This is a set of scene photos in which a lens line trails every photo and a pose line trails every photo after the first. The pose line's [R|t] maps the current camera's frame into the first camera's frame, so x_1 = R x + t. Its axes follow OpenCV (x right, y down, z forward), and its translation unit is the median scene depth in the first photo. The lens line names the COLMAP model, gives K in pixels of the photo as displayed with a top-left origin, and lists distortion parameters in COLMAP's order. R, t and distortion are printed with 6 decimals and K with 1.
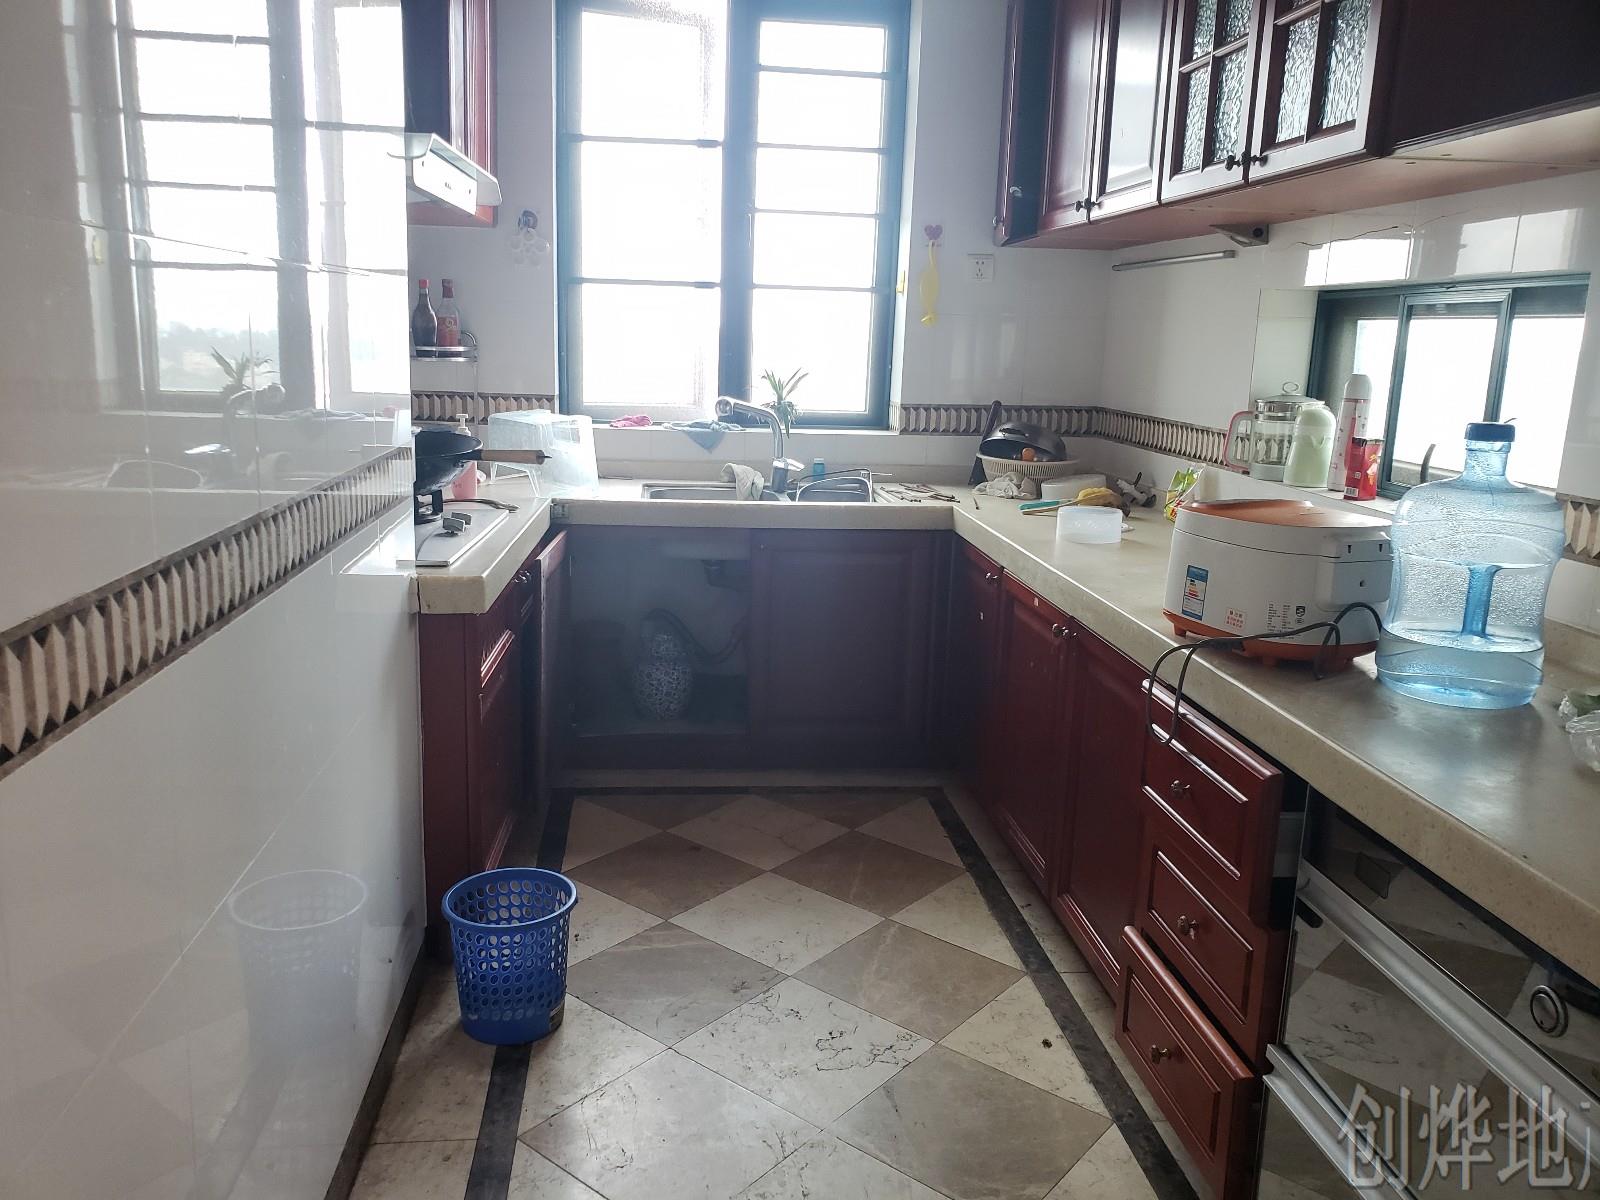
lens RADIAL K [[1264.2, 0, 792.9], [0, 1264.2, 606.7], [0, 0, 1]] dist [-0.011639, 0.043256]
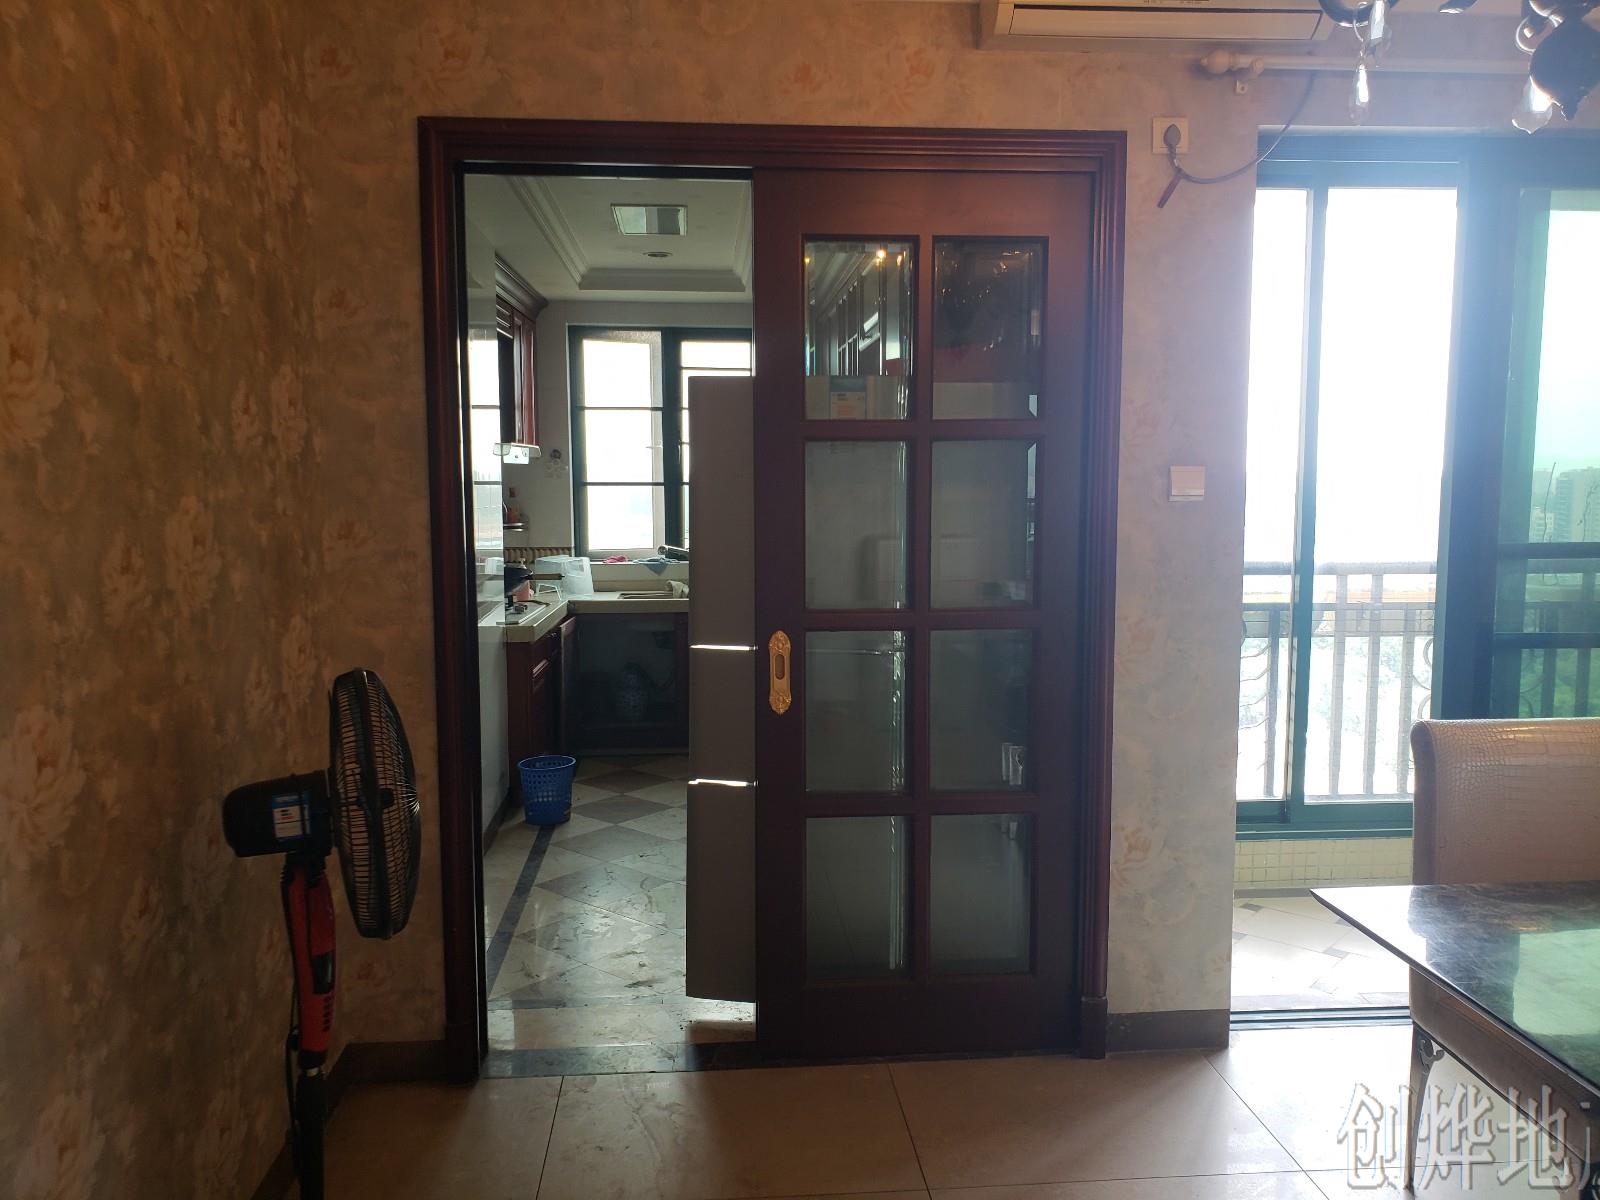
lens RADIAL K [[1264.2, 0, 816.4], [0, 1264.2, 588.8], [0, 0, 1]] dist [-0.011639, 0.043256]
pose [[0.999257, -0.035280, -0.015543, 0.223106], [0.033124, 0.991969, -0.122066, 0.148610], [0.019724, 0.121460, 0.992400, -0.930796]]
